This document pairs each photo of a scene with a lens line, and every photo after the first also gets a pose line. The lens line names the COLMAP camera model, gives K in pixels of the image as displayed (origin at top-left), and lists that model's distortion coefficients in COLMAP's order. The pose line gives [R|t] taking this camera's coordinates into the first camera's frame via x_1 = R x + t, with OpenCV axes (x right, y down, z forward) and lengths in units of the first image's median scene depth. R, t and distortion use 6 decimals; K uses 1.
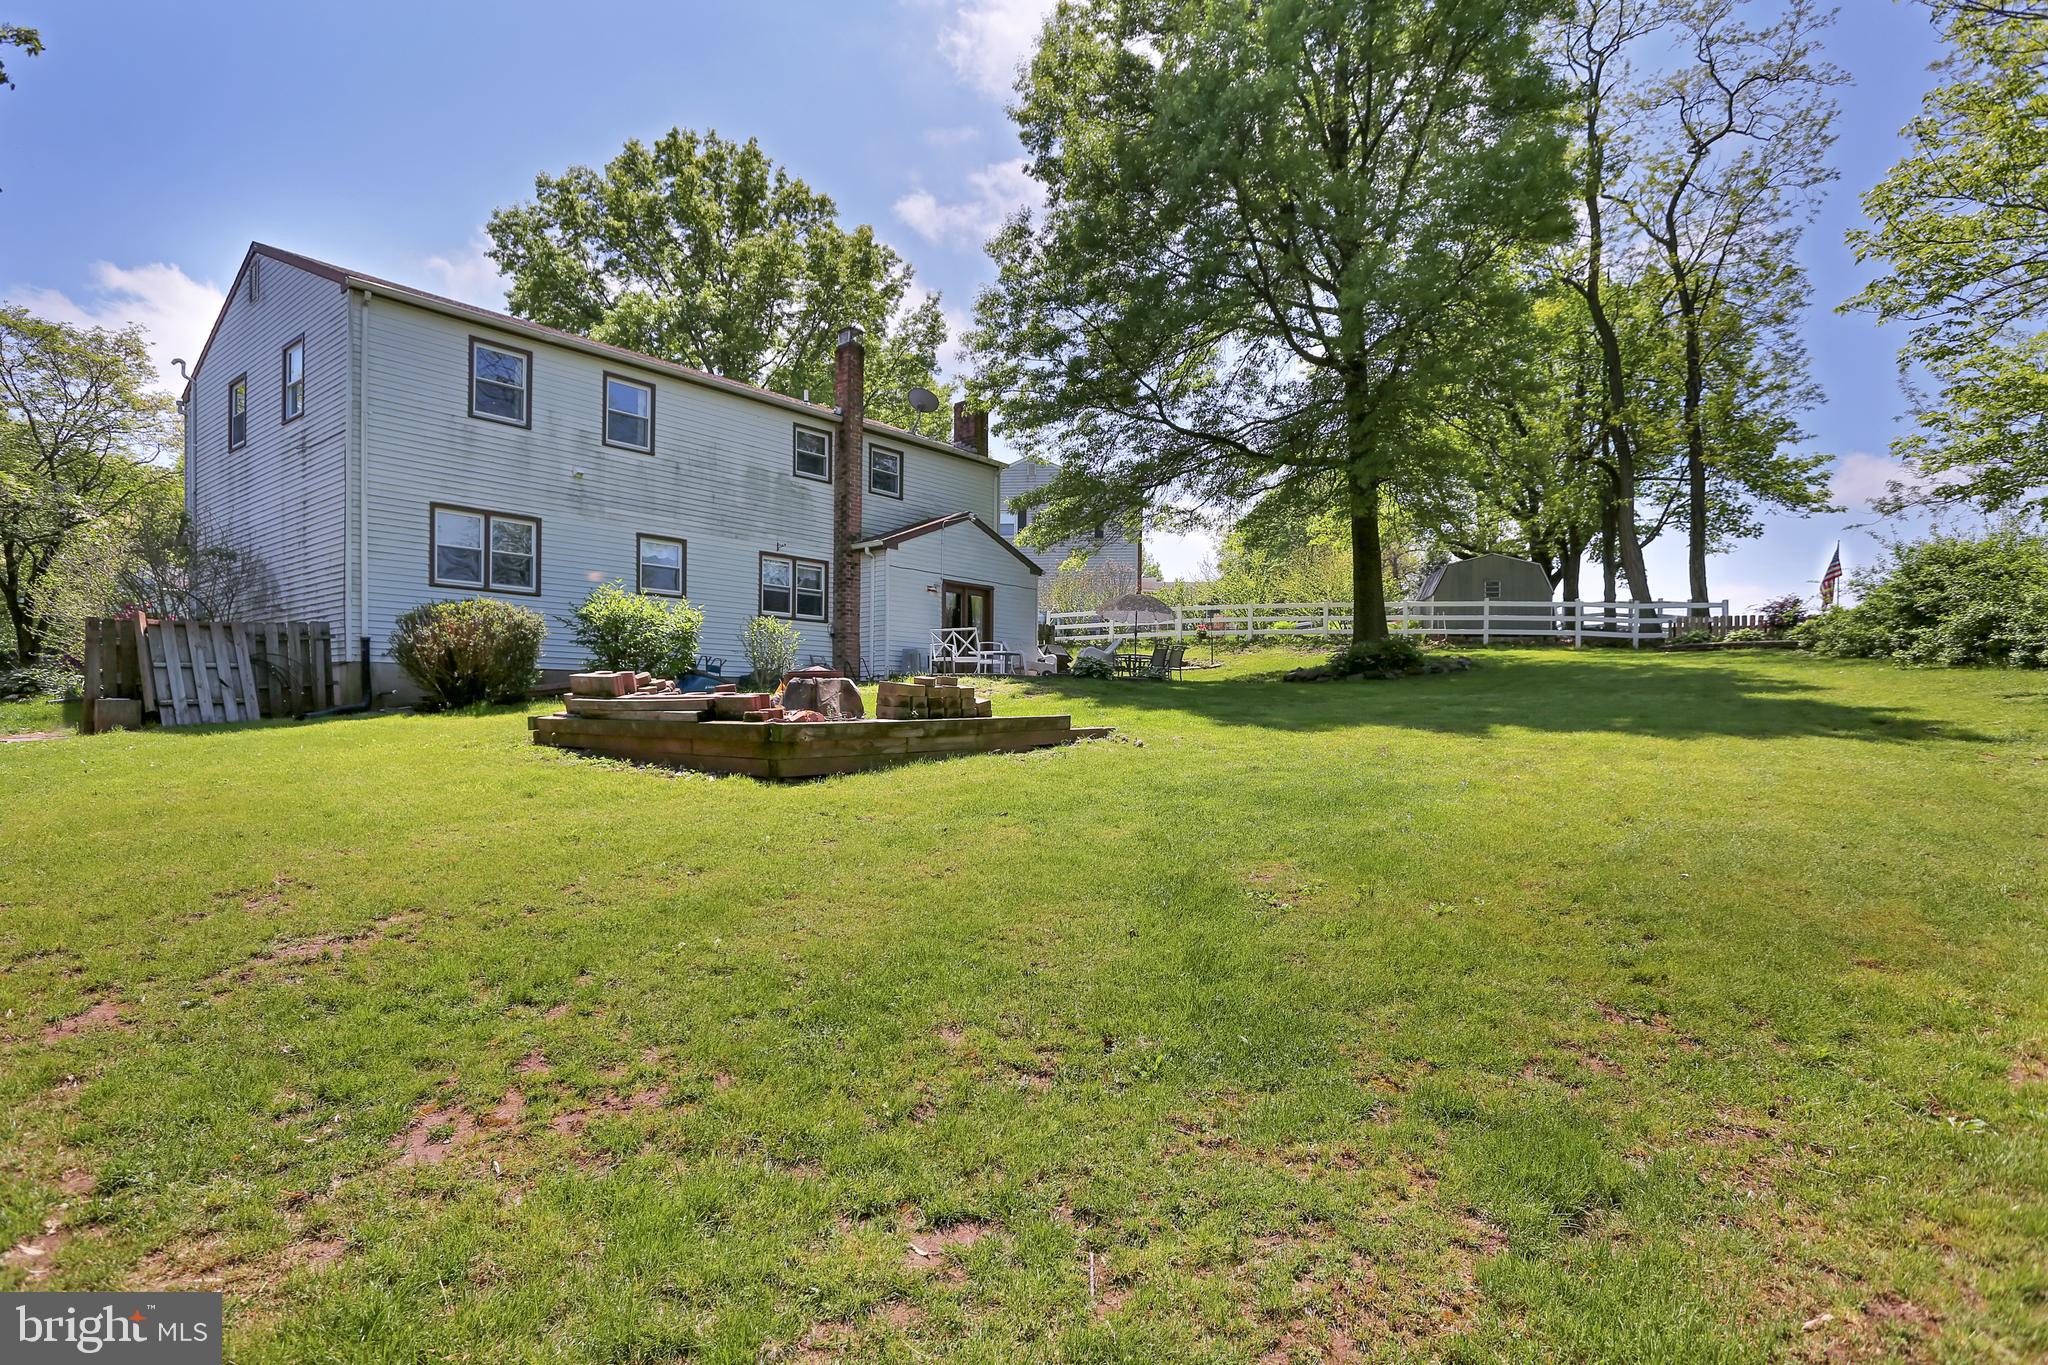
lens RADIAL K [[1119.7, 0, 1025.2], [0, 1119.7, 712.6], [0, 0, 1]] dist [0.000391, 0.001032]
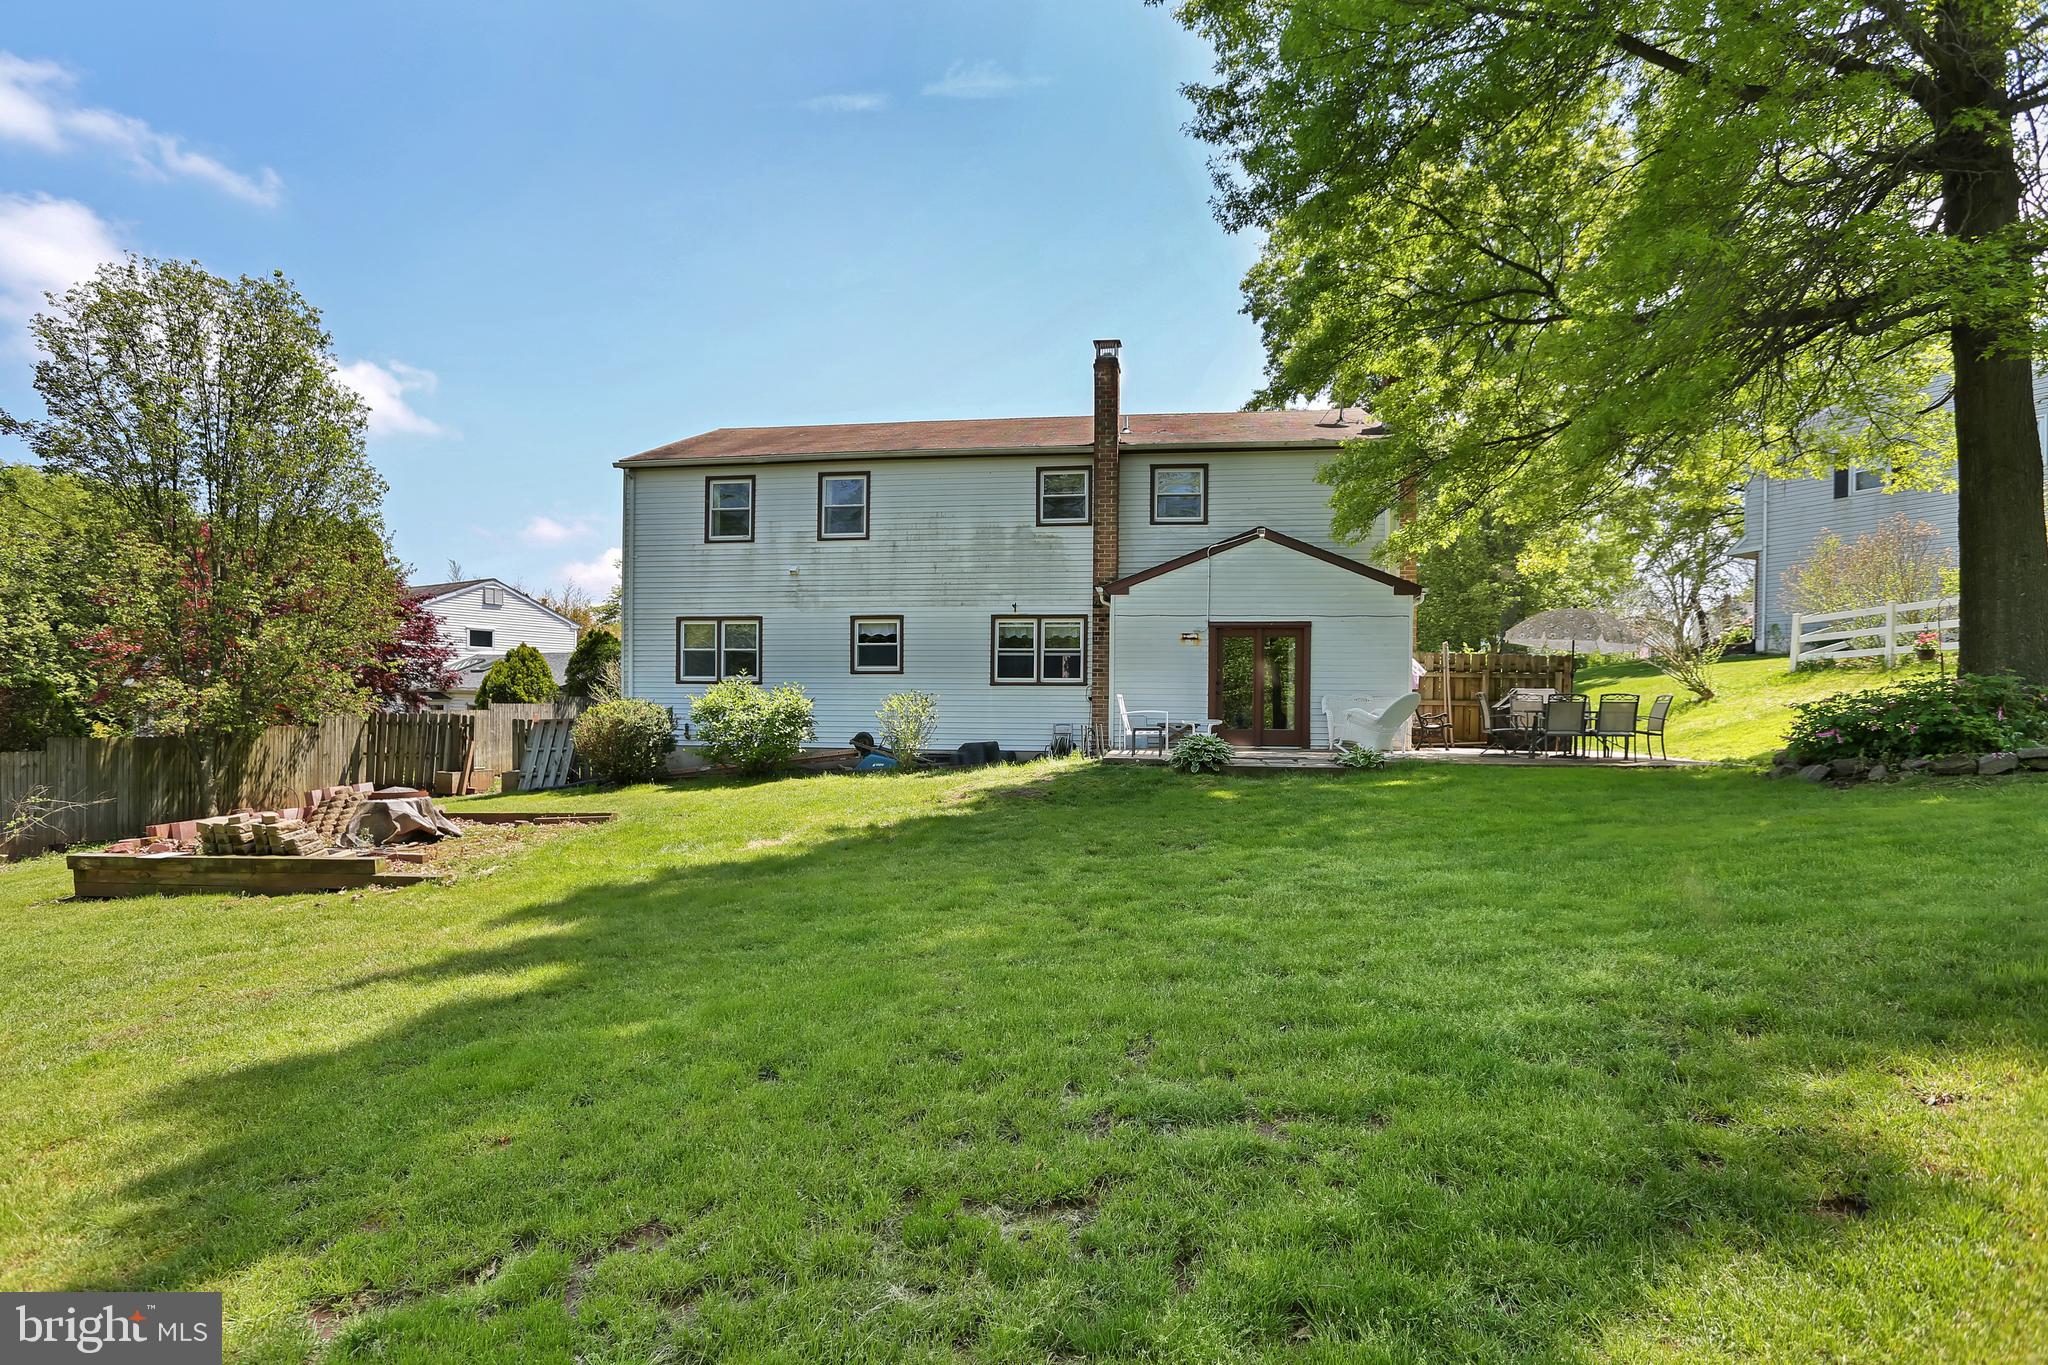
lens RADIAL K [[1119.7, 0, 1025.2], [0, 1119.7, 712.6], [0, 0, 1]] dist [0.000391, 0.001032]
pose [[0.496131, 0.000637, -0.868248, 0.561655], [0.000157, 1.000000, 0.000824, -0.059744], [0.868248, -0.000545, 0.496130, 0.527572]]
